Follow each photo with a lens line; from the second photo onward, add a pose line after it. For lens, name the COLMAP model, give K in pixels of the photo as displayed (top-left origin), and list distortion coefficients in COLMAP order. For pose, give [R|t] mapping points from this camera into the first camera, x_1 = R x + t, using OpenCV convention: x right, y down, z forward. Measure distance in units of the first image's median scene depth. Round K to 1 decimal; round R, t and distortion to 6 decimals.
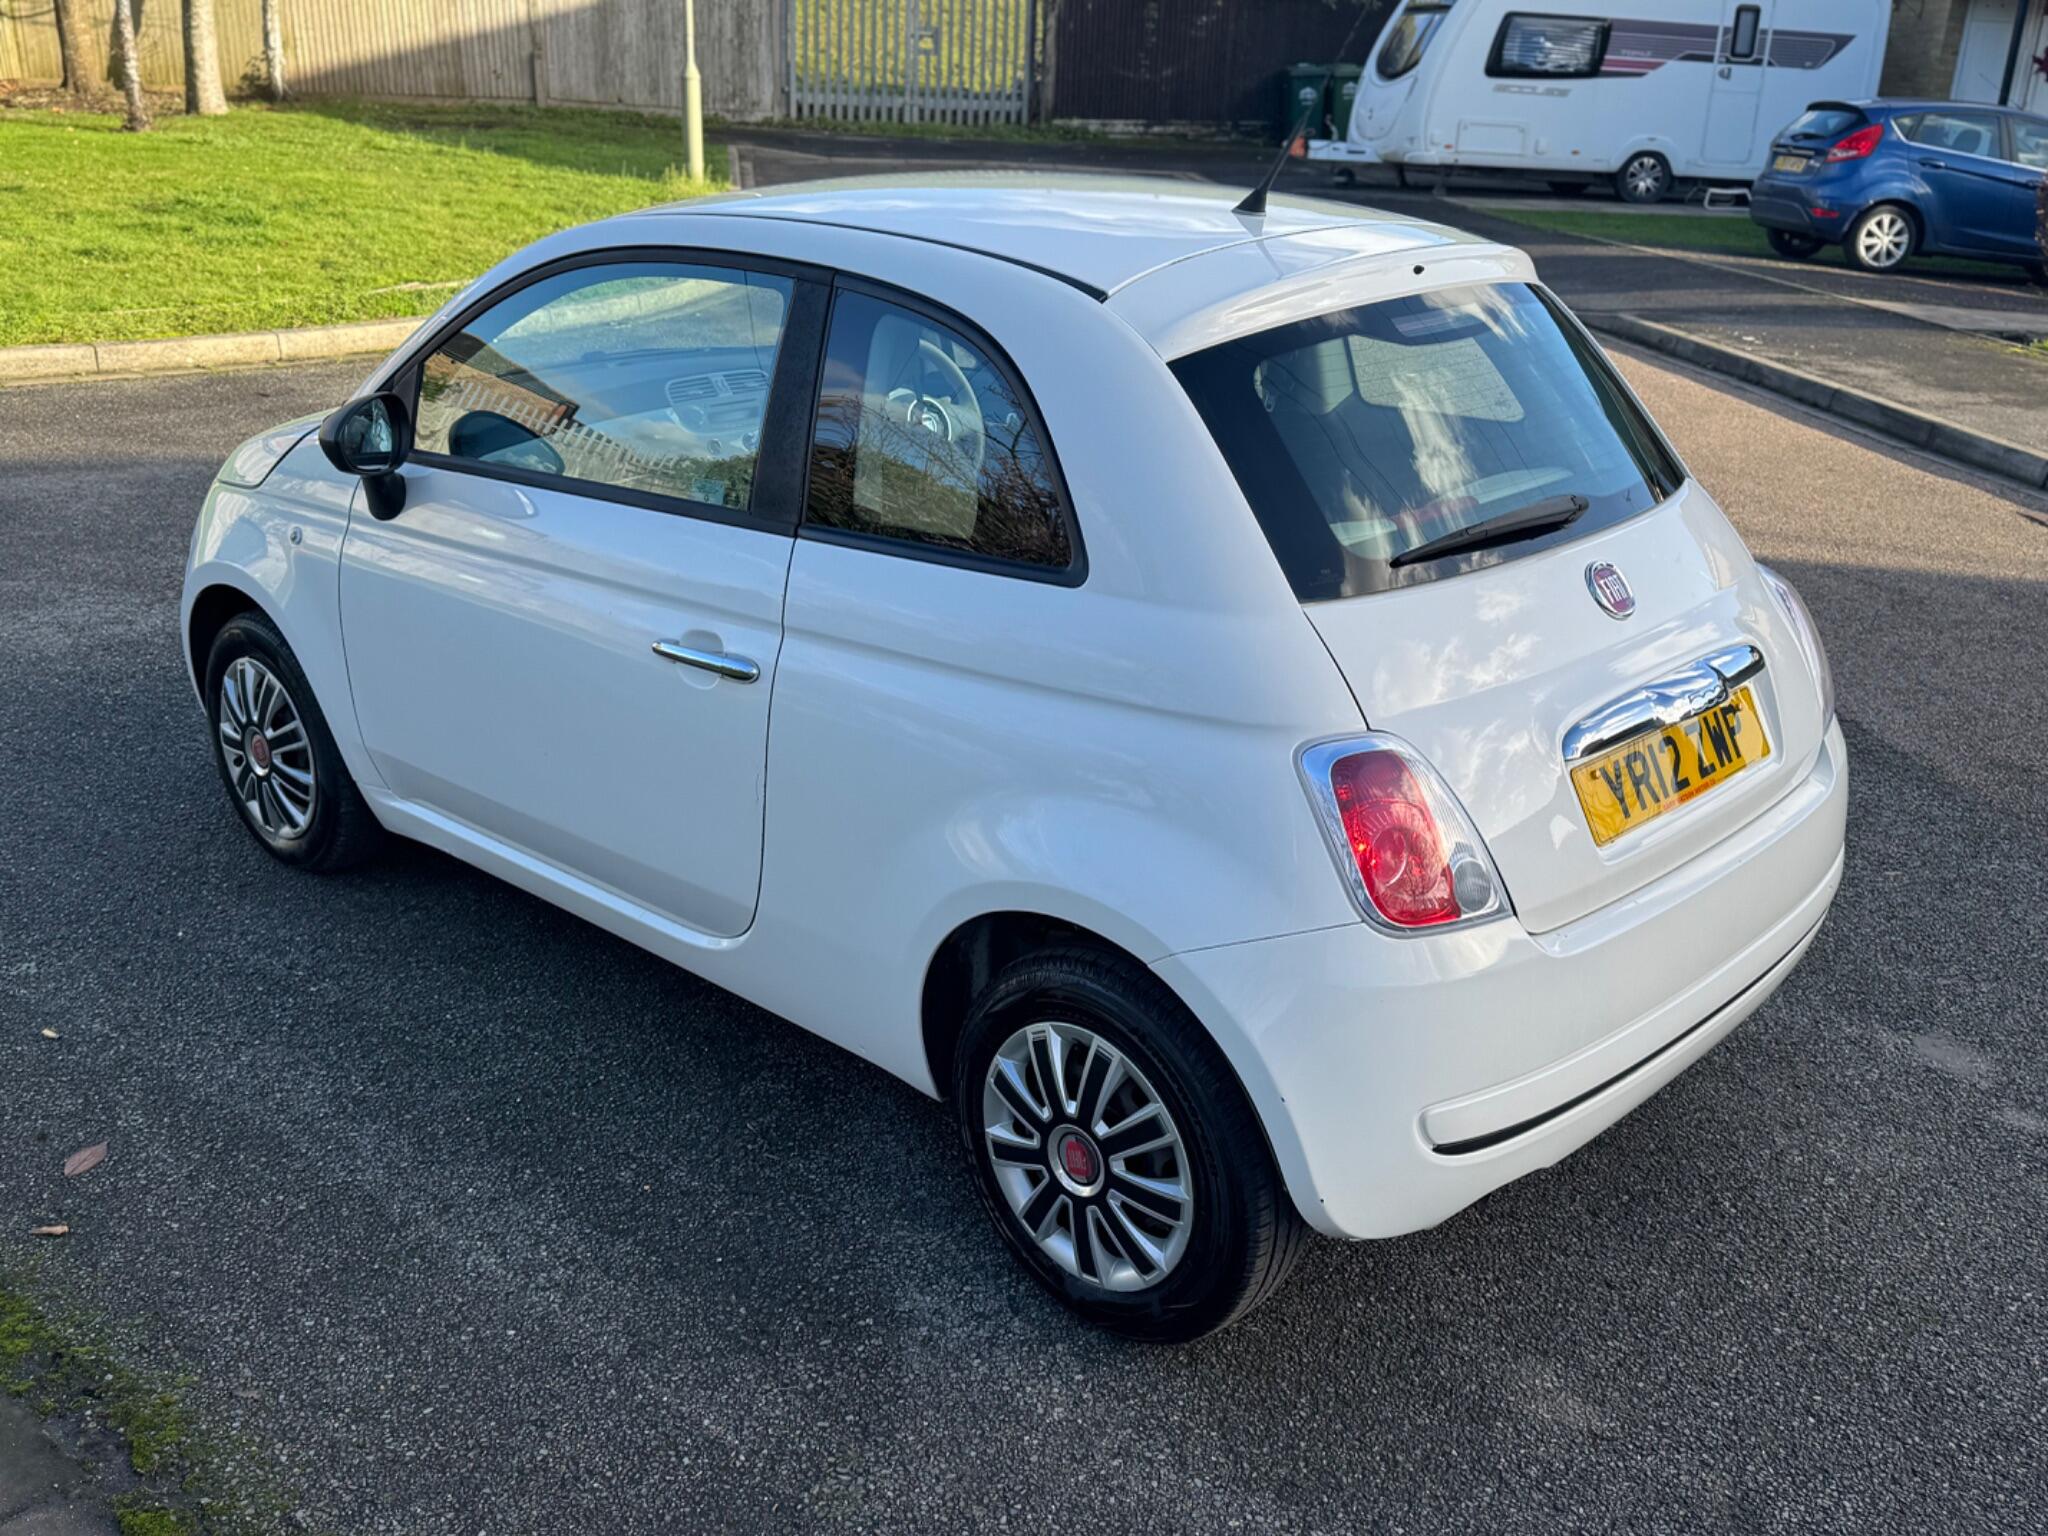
lens RADIAL K [[2074.2, 0, 1024.0], [0, 2074.2, 768.0], [0, 0, 1]] dist [0.148687, -0.335491]
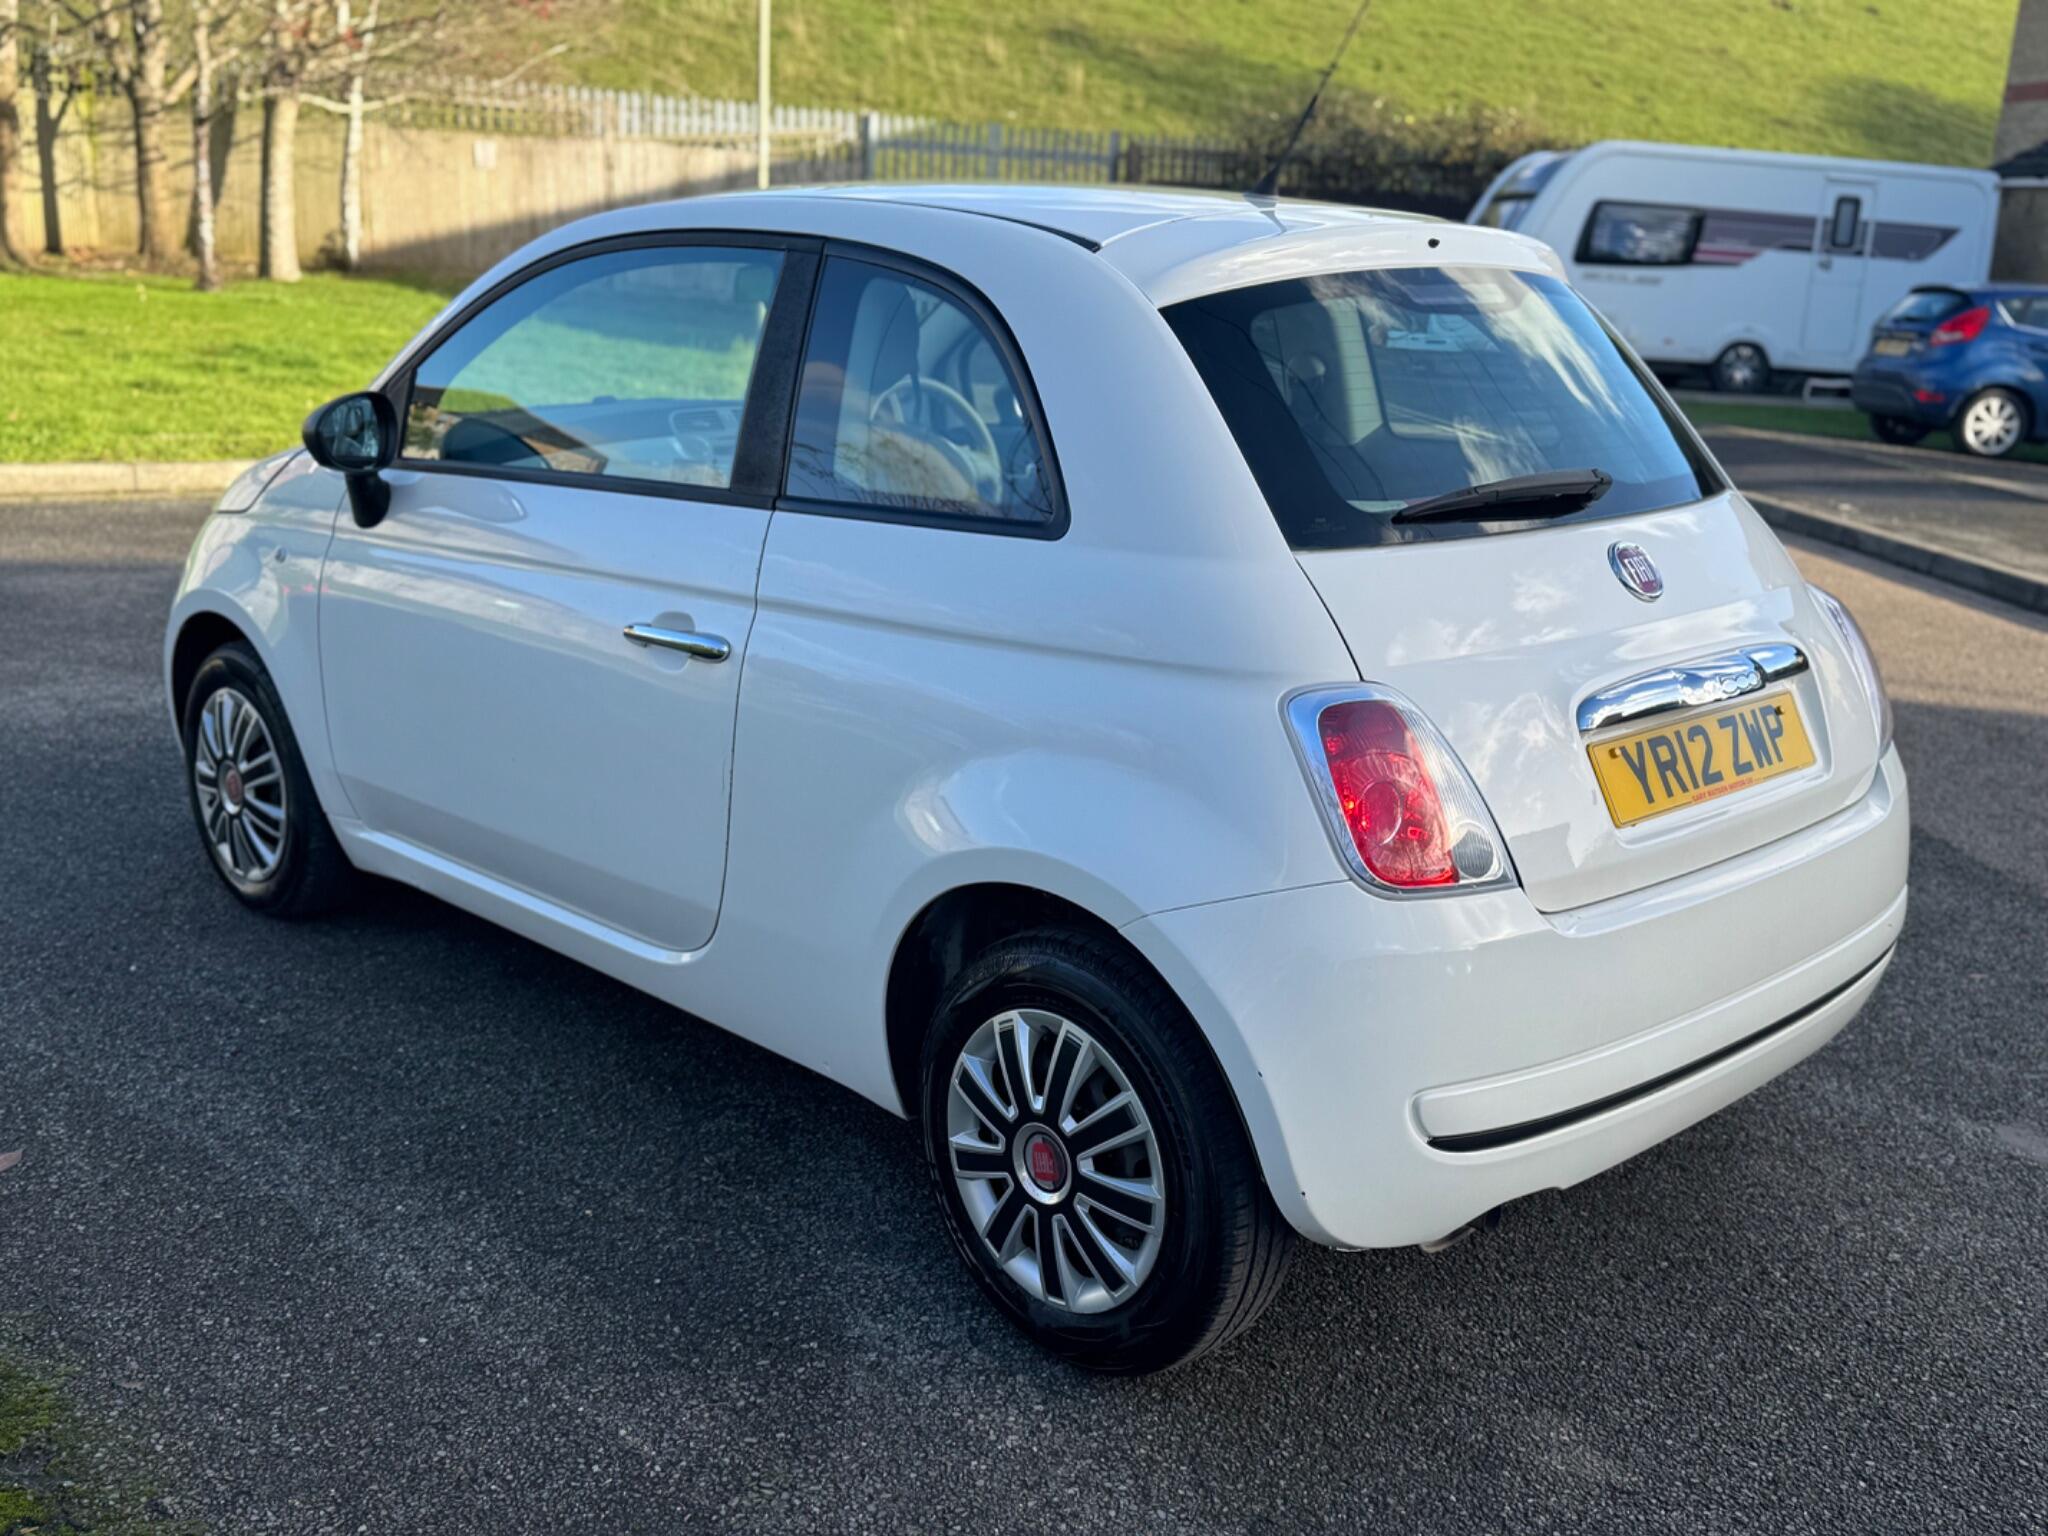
lens RADIAL K [[2171.3, 0, 1012.7], [0, 2171.3, 771.6], [0, 0, 1]] dist [0.132827, -0.291358]
pose [[0.998715, 0.025275, -0.043917, 0.046240], [-0.030045, 0.993301, -0.111578, 0.116080], [0.040803, 0.112754, 0.992785, 0.030100]]
